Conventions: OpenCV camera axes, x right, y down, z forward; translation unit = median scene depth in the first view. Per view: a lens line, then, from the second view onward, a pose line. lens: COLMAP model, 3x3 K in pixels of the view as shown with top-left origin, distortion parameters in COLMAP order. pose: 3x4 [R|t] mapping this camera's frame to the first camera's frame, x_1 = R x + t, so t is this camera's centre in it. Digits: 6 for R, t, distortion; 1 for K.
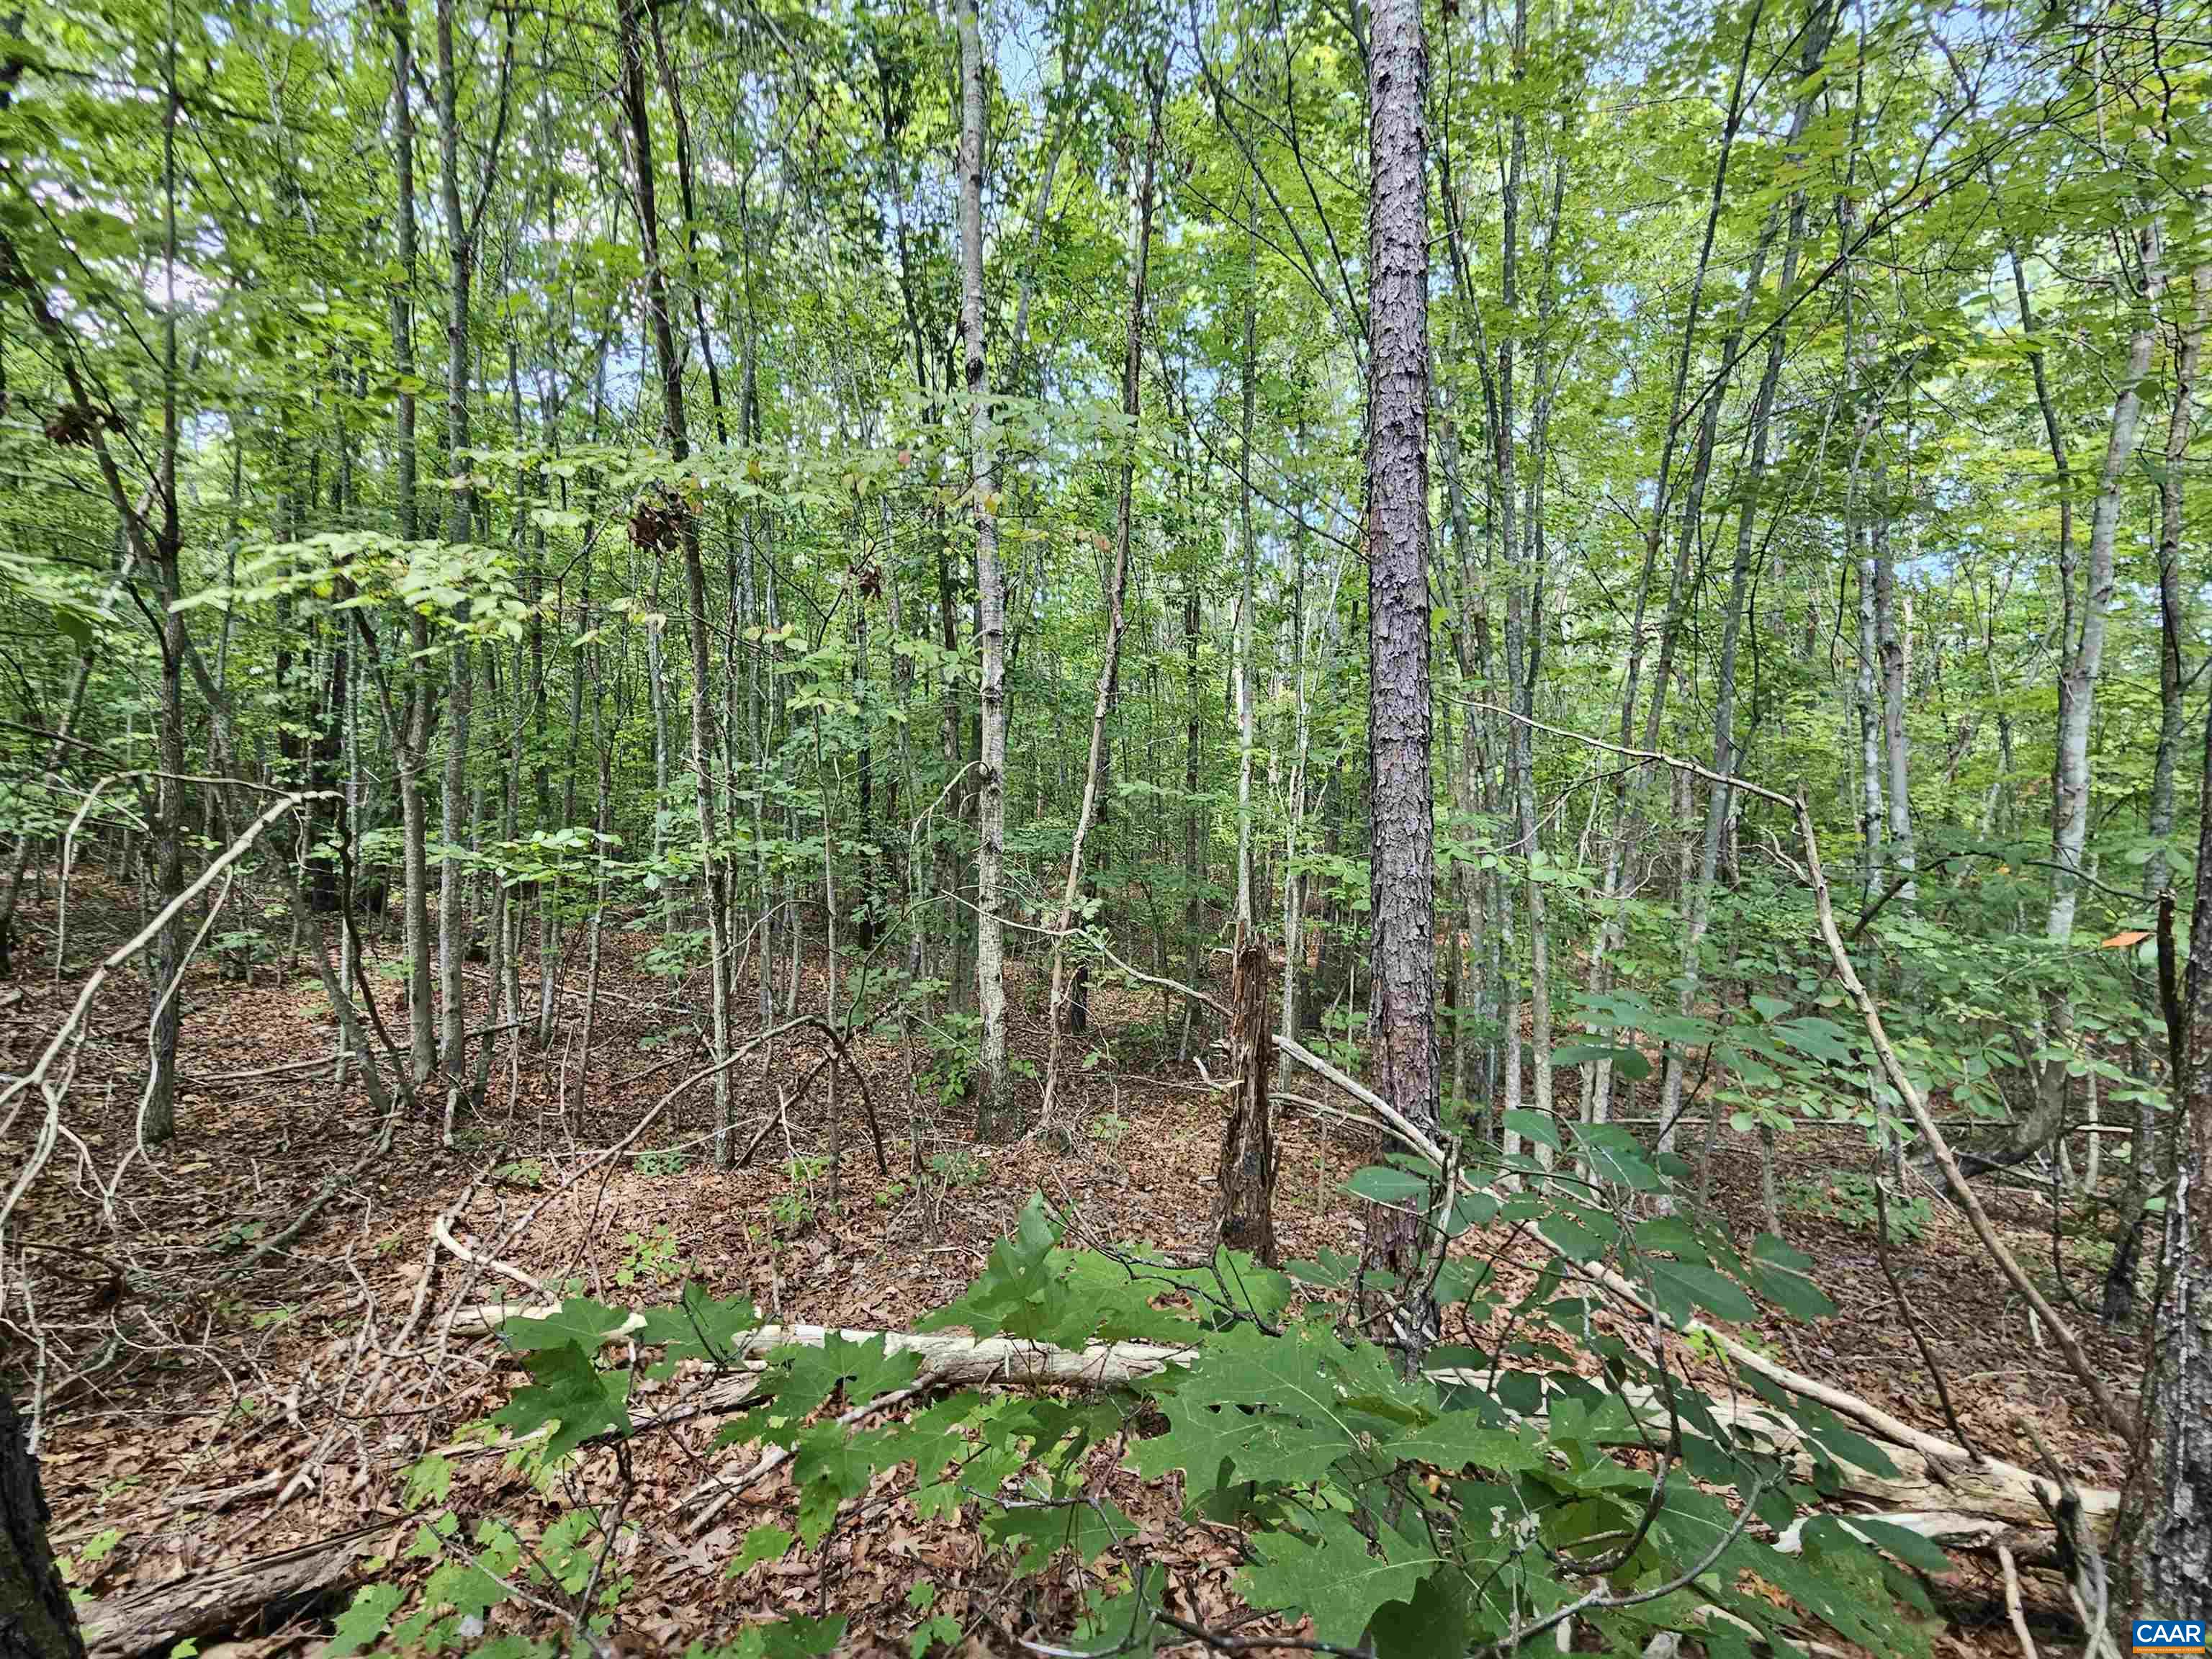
lens RADIAL K [[890.6, 0, 1106.0], [0, 890.6, 829.5], [0, 0, 1]] dist [0.018722, 0.000205]
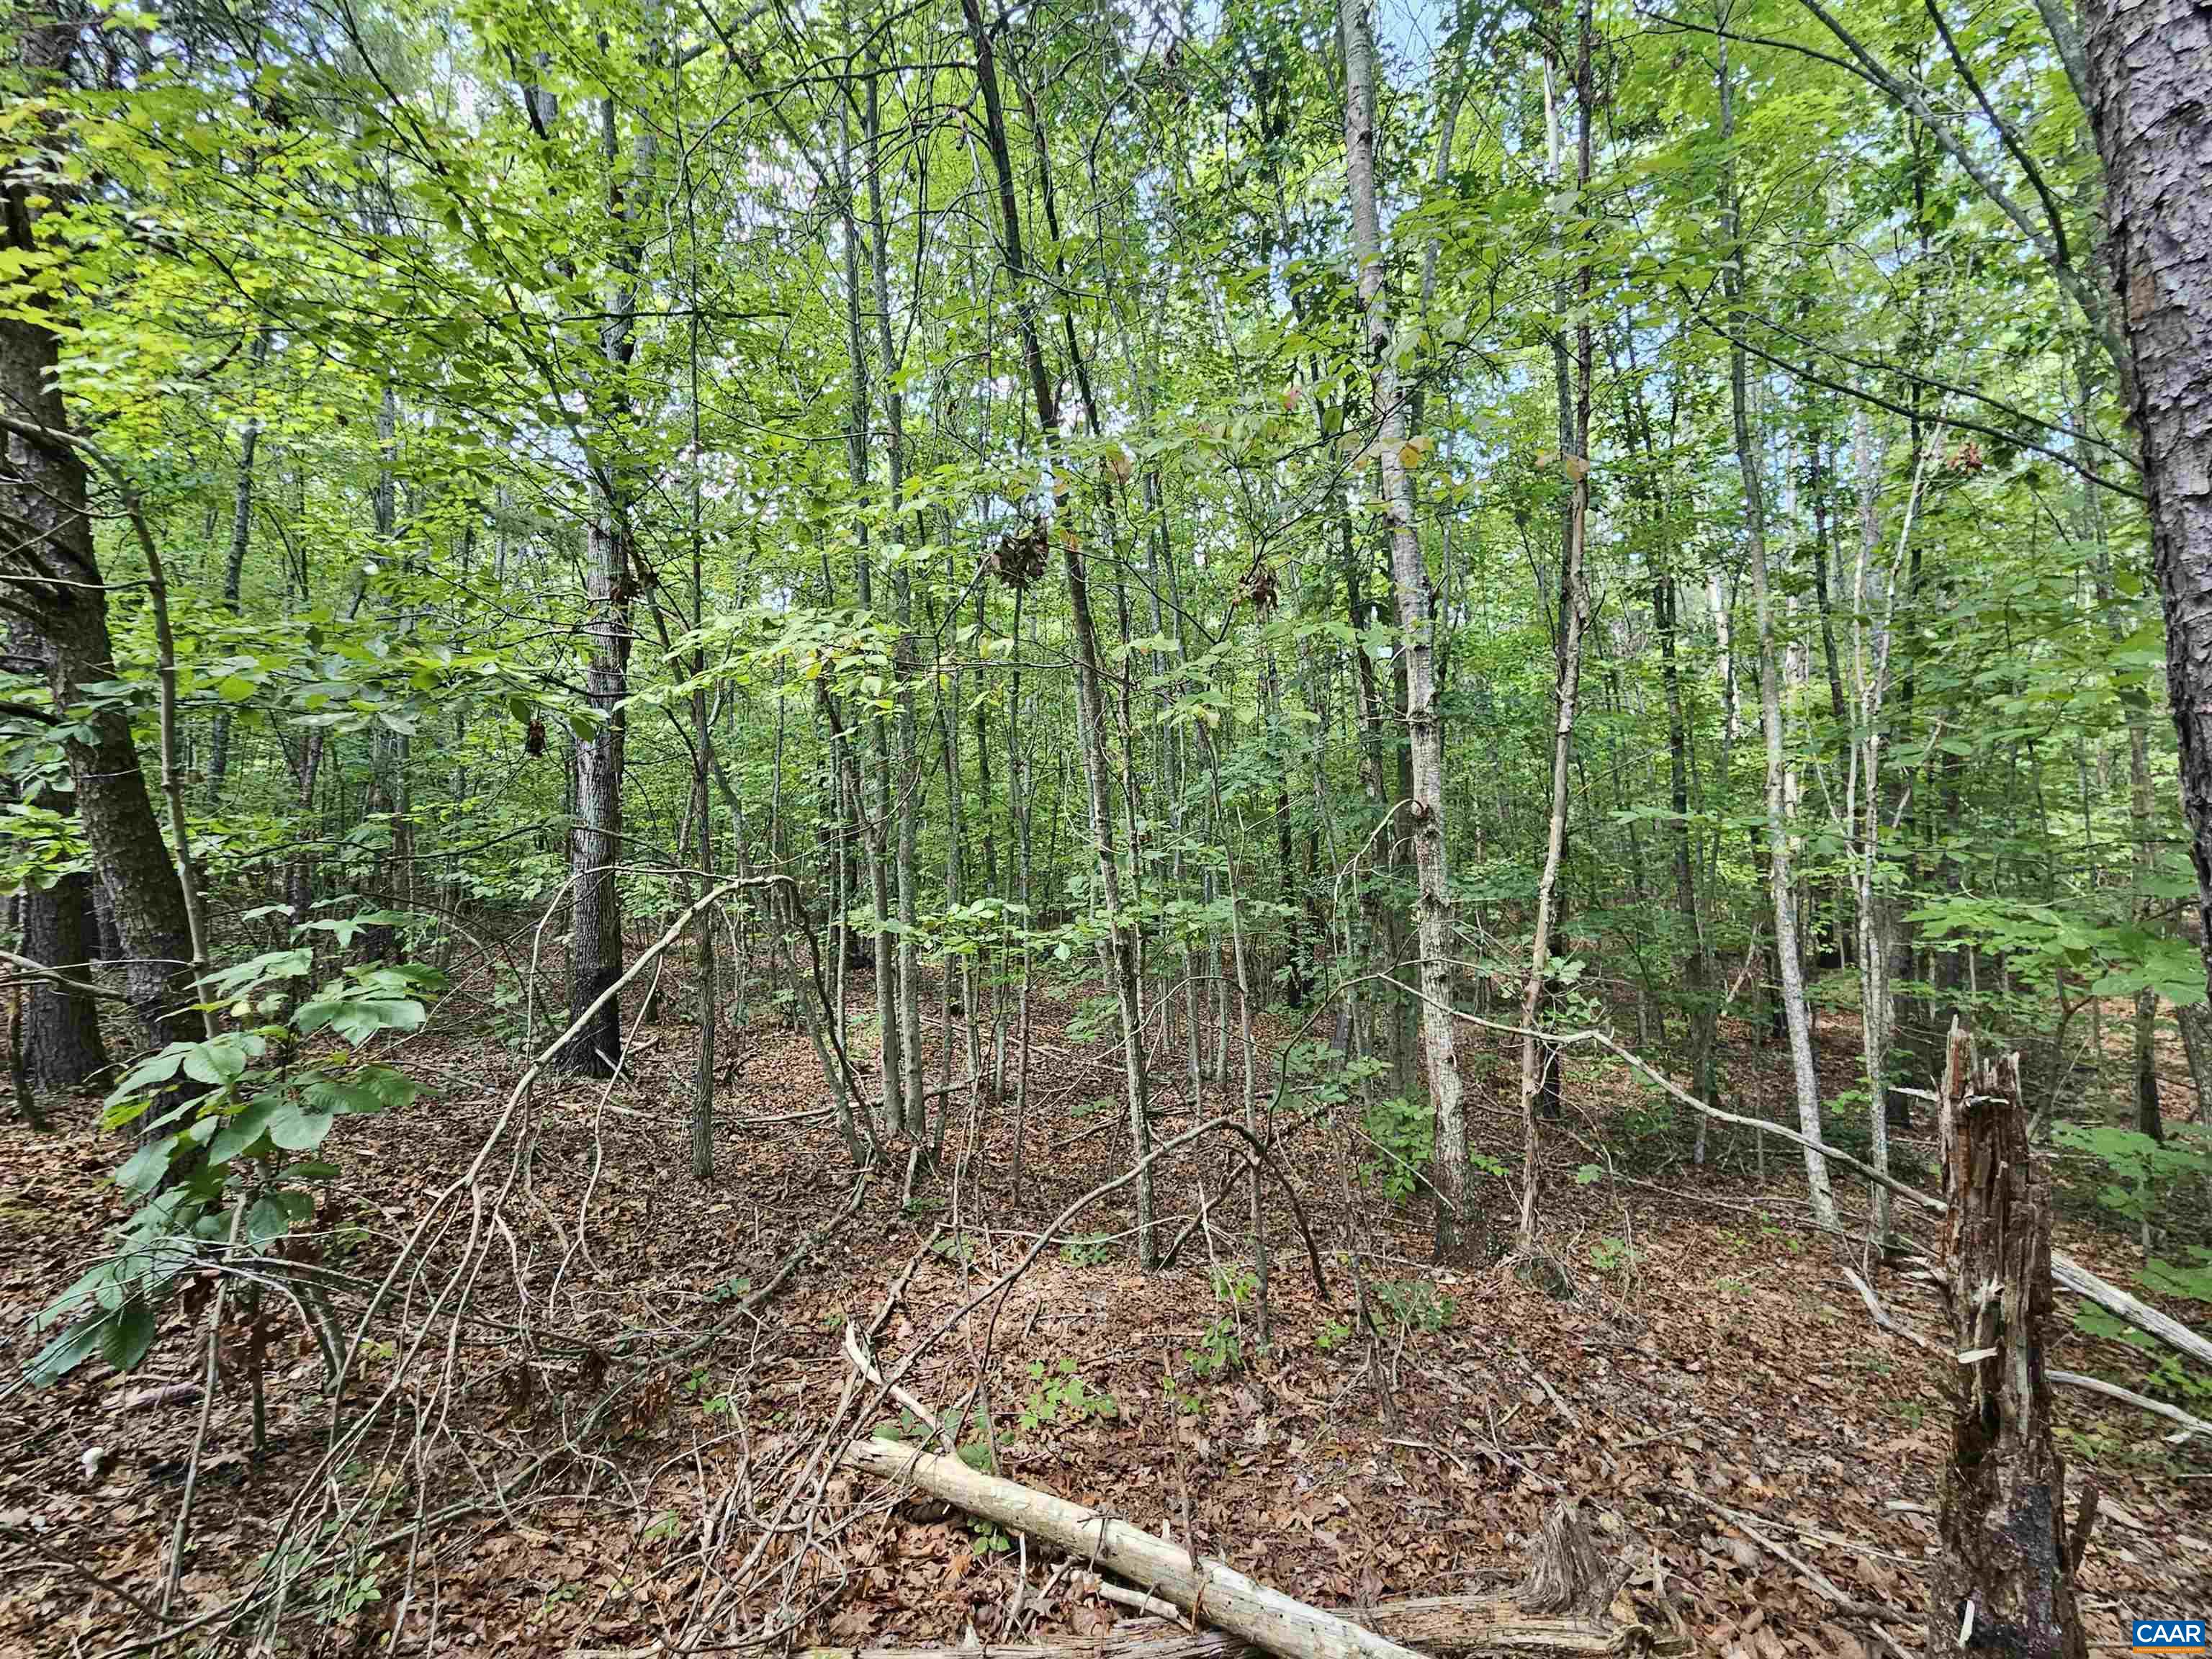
lens RADIAL K [[885.4, 0, 1101.0], [0, 885.4, 835.1], [0, 0, 1]] dist [-0.009181, -0.000443]
pose [[0.888163, -0.065162, -0.454886, -0.032316], [0.042492, 0.997300, -0.059897, -0.006889], [0.457561, 0.033869, 0.888533, 0.166215]]
